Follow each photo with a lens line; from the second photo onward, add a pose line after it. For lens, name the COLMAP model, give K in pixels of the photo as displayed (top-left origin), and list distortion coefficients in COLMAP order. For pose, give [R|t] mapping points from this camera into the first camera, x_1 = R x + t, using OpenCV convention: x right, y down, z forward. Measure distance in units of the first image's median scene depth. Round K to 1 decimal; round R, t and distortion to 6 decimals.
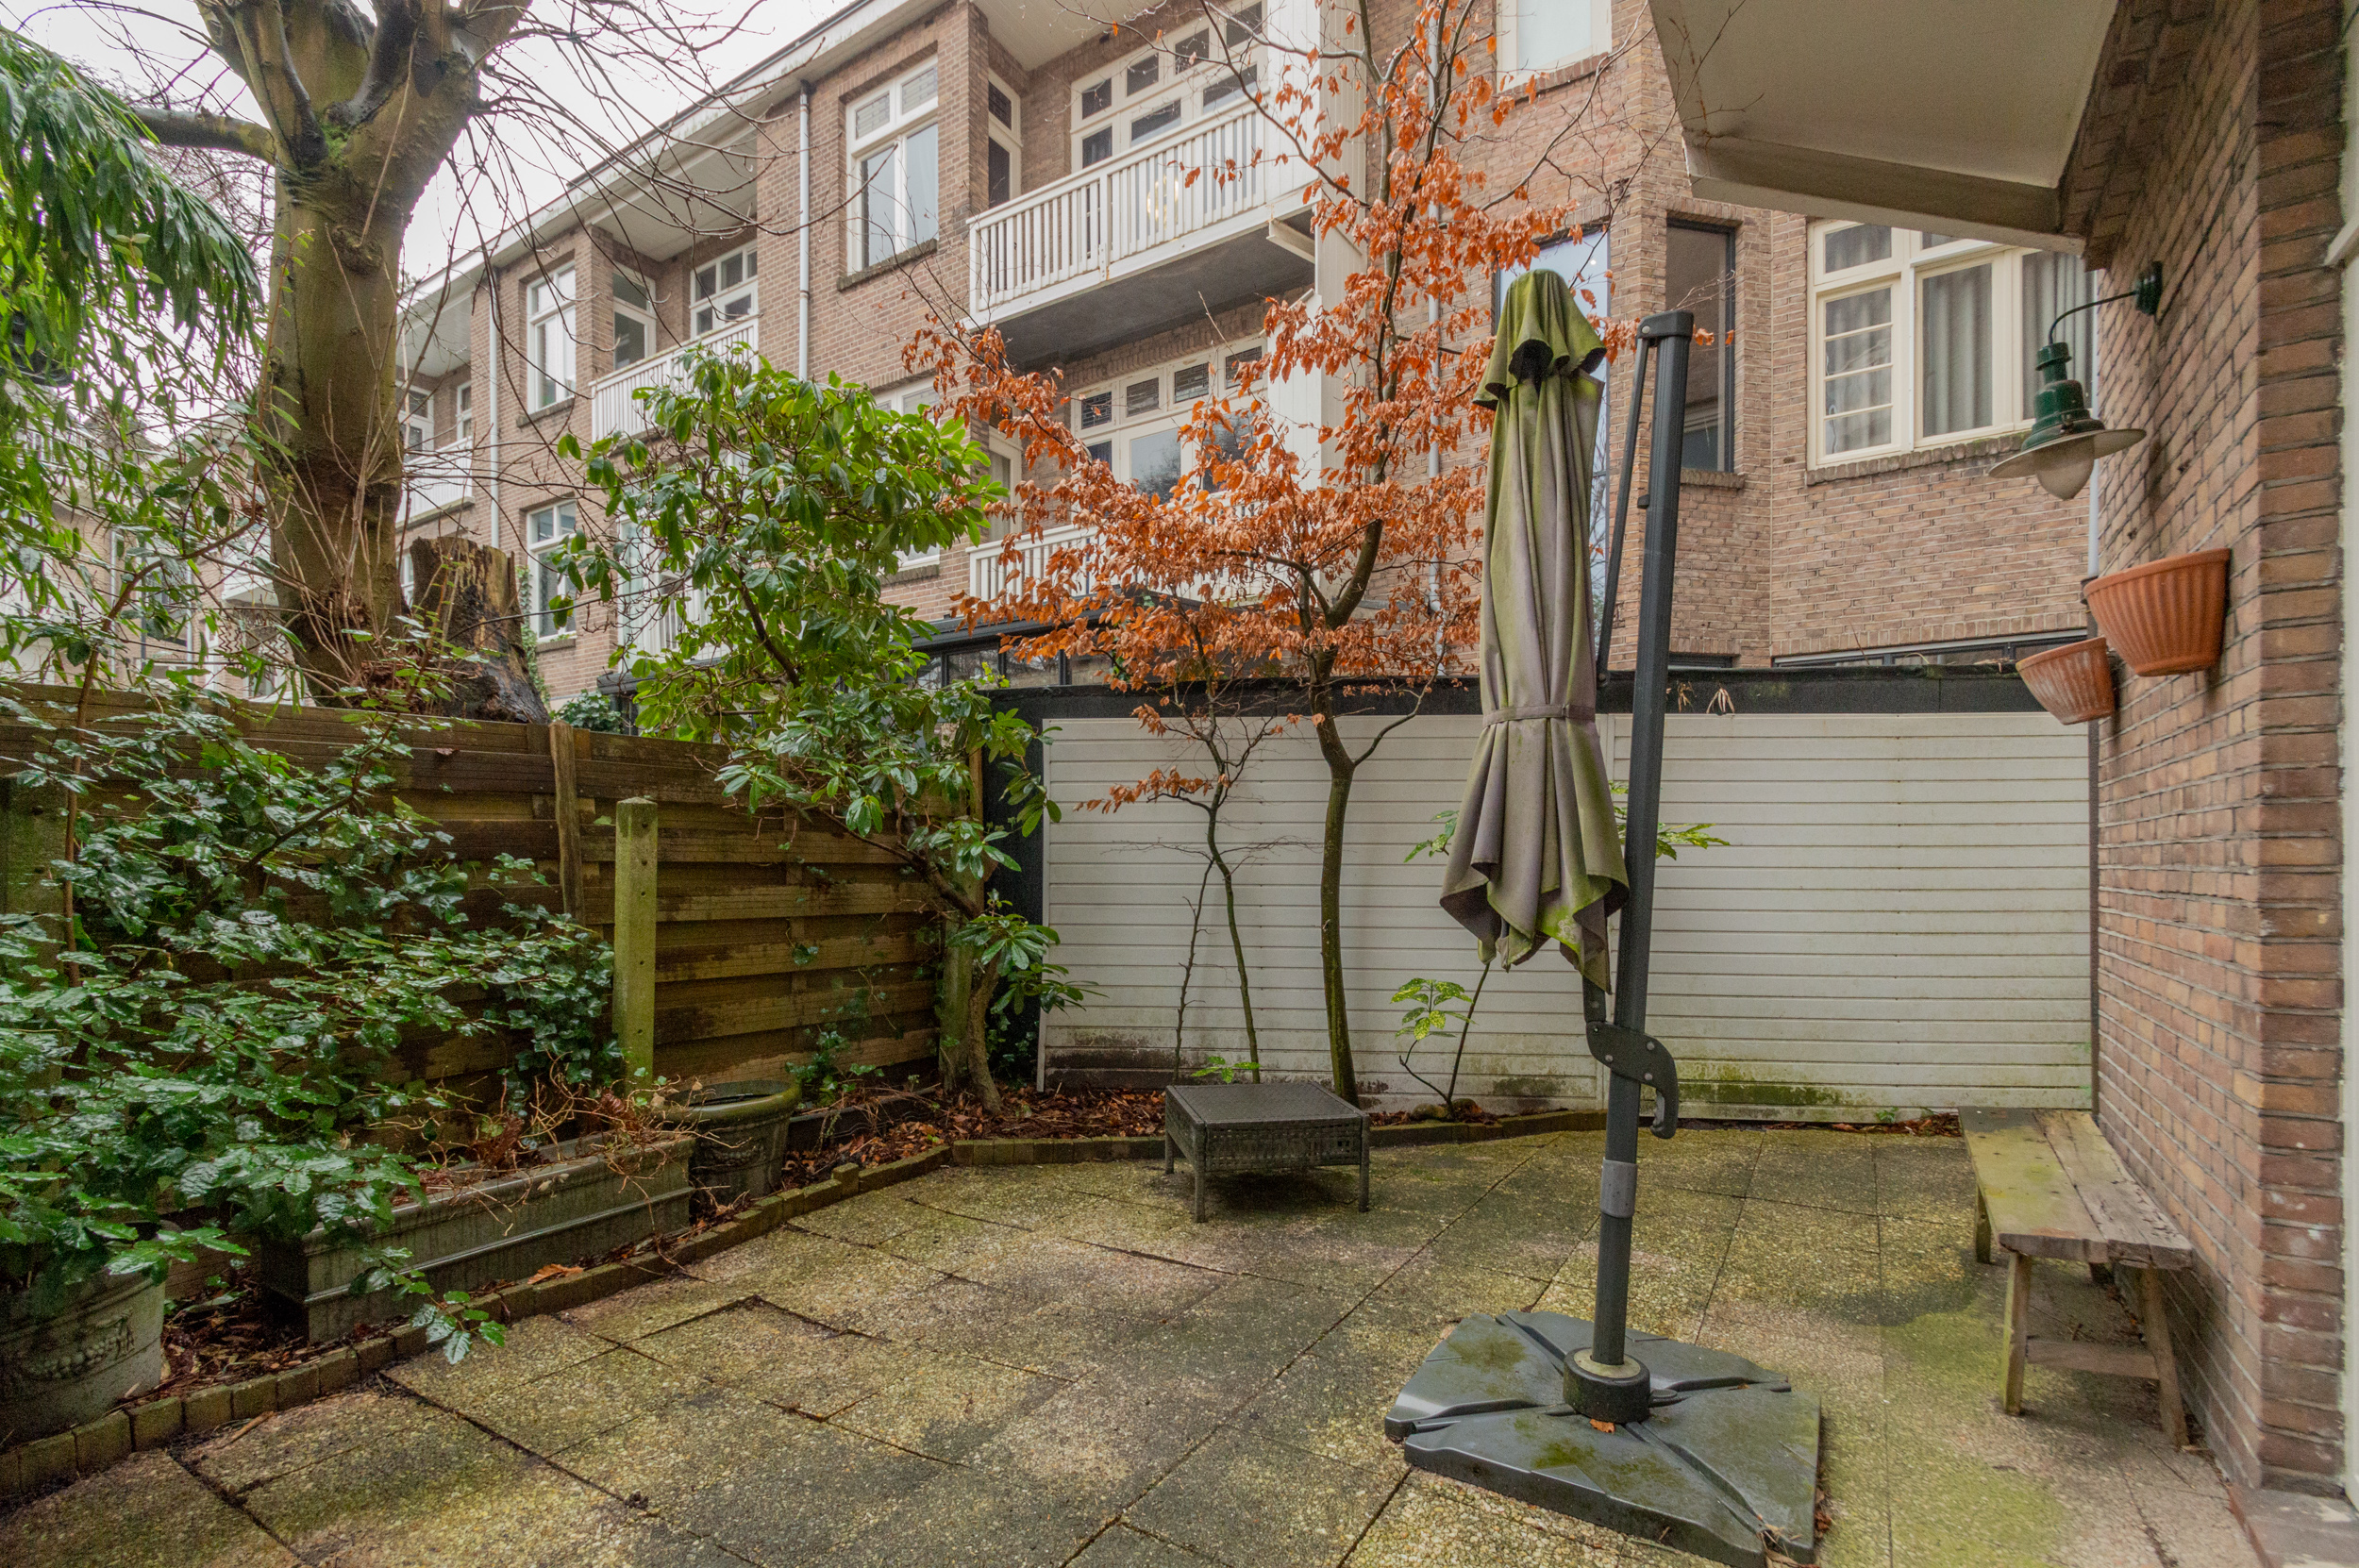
lens RADIAL K [[1086.5, 0, 1179.2], [0, 1086.5, 878.0], [0, 0, 1]] dist [-0.000504, 0.000047]
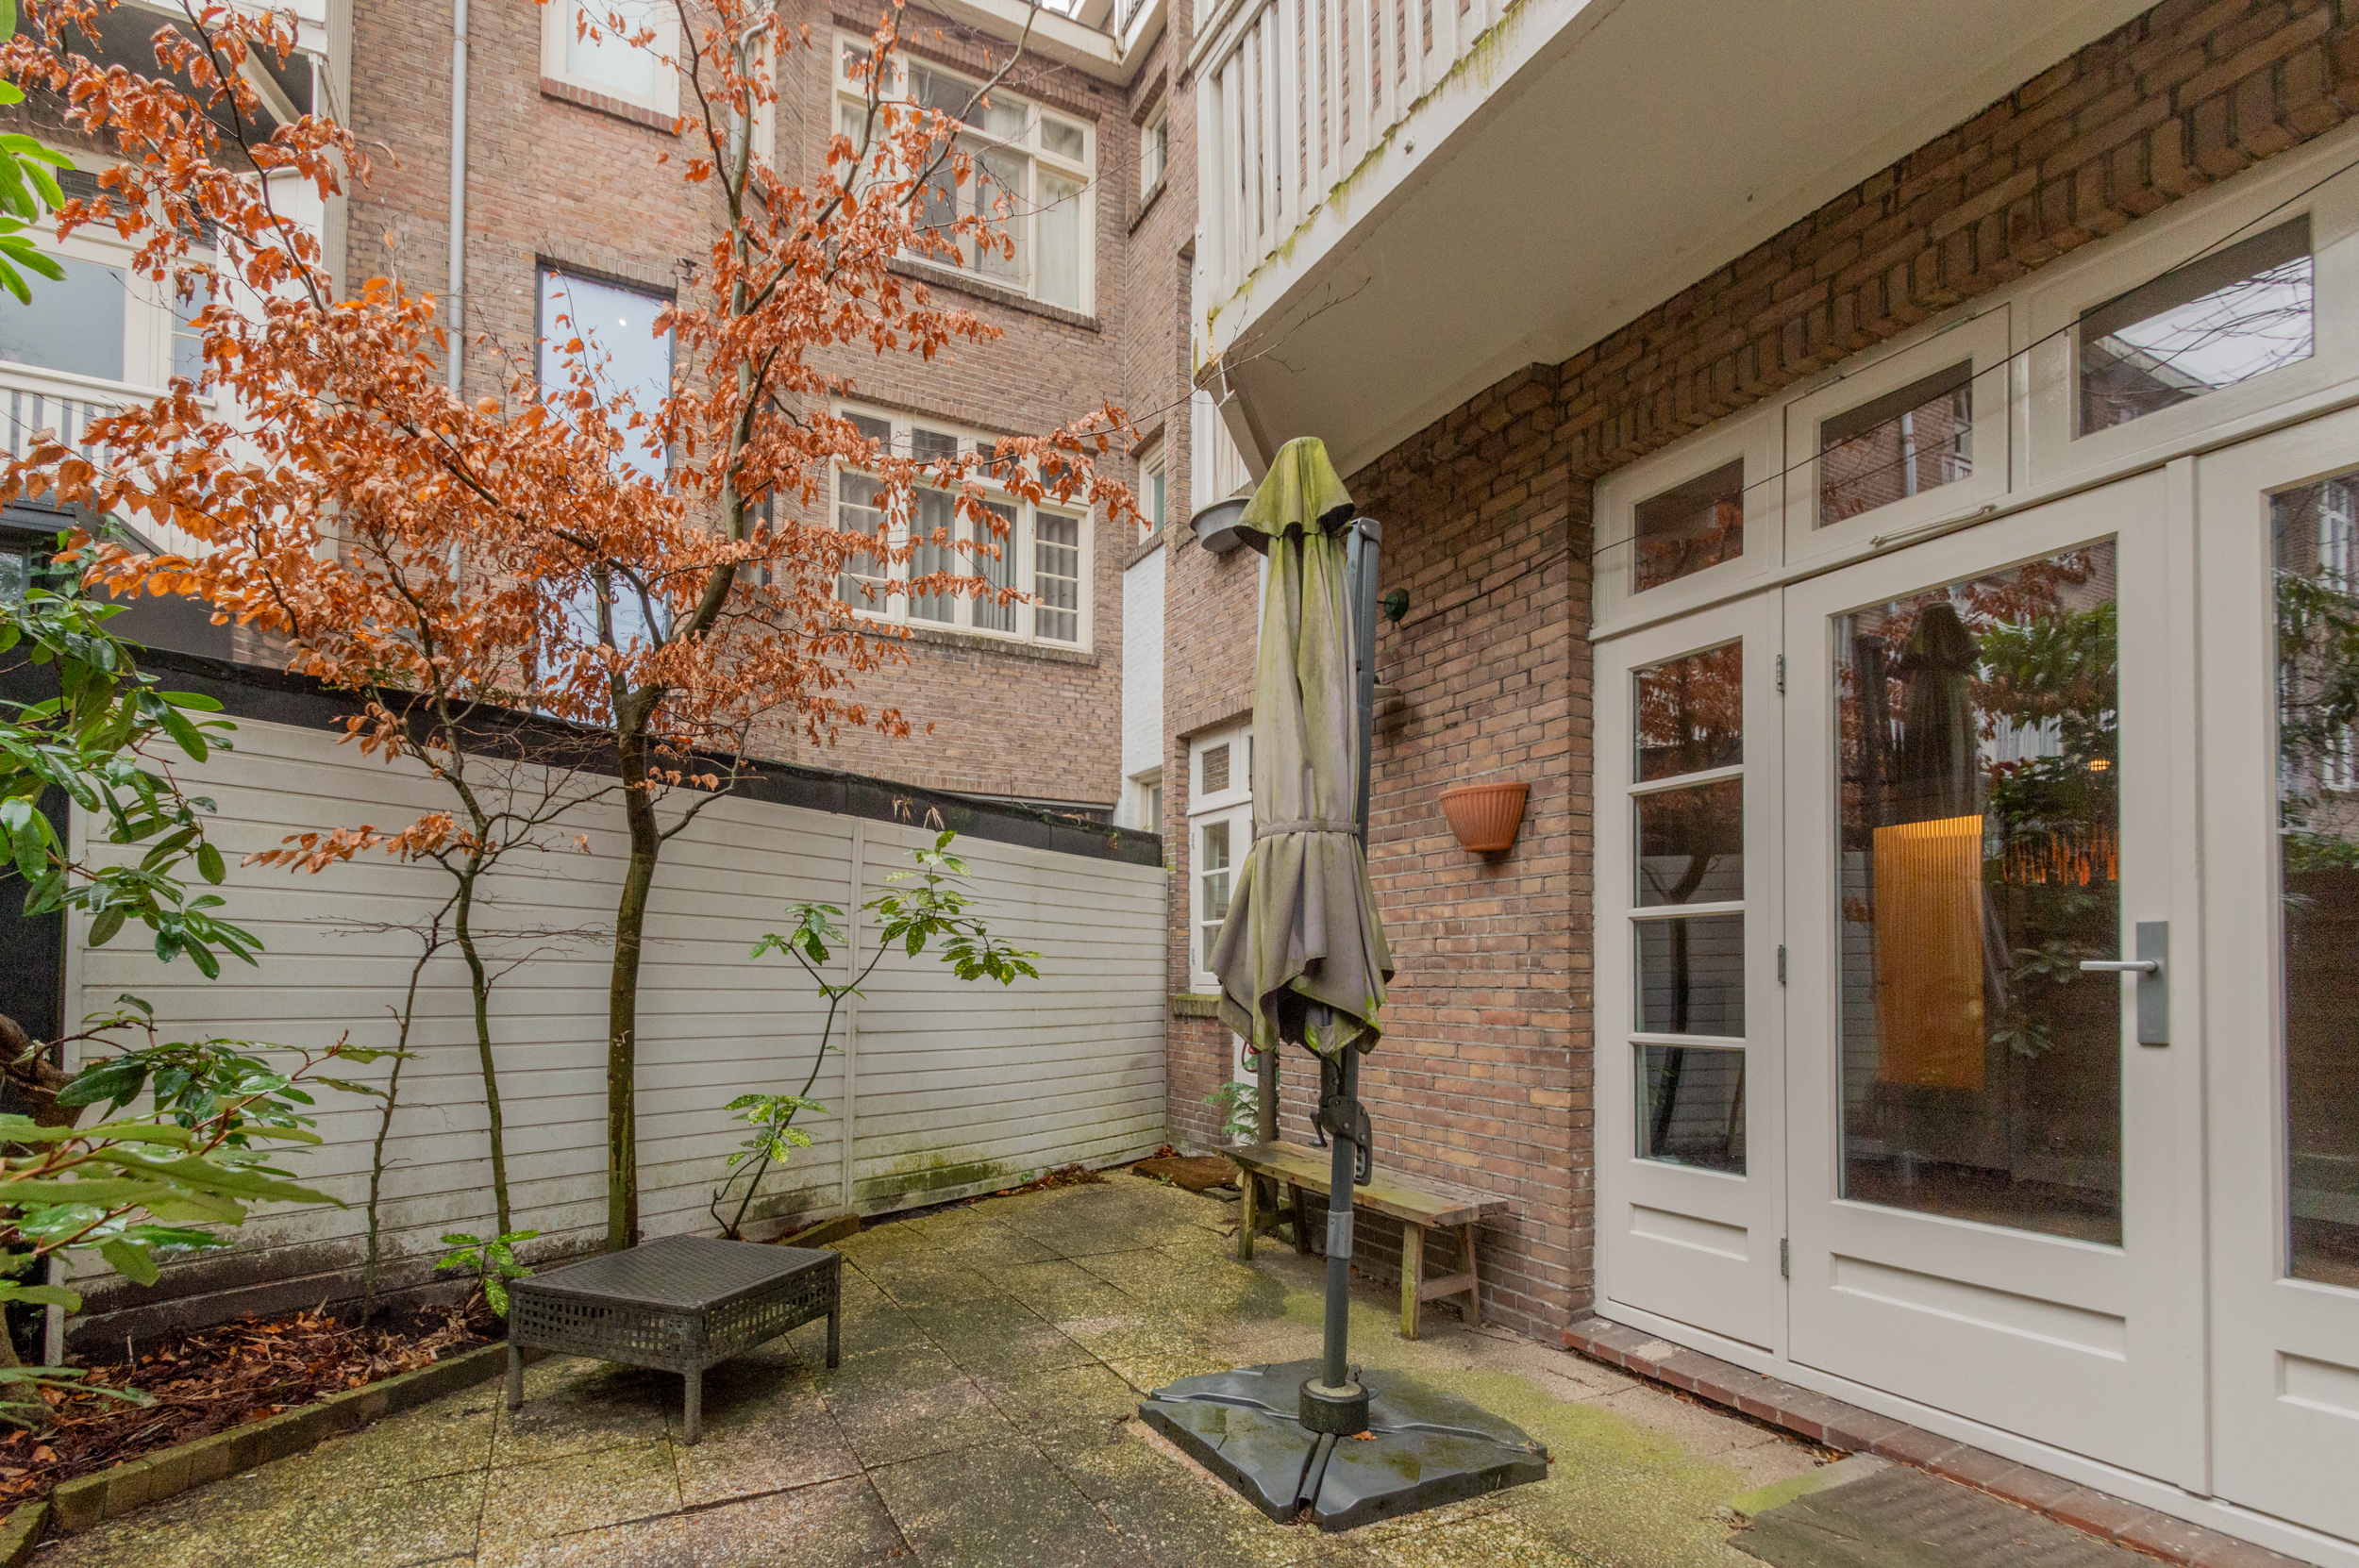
lens RADIAL K [[1062.3, 0, 1179.5], [0, 1062.3, 960.8], [0, 0, 1]] dist [-0.000880, -0.000029]
pose [[0.524334, 0.022351, 0.851219, -0.311097], [0.002225, 0.999616, -0.027619, 0.008684], [-0.851509, 0.016375, 0.524083, 0.247687]]
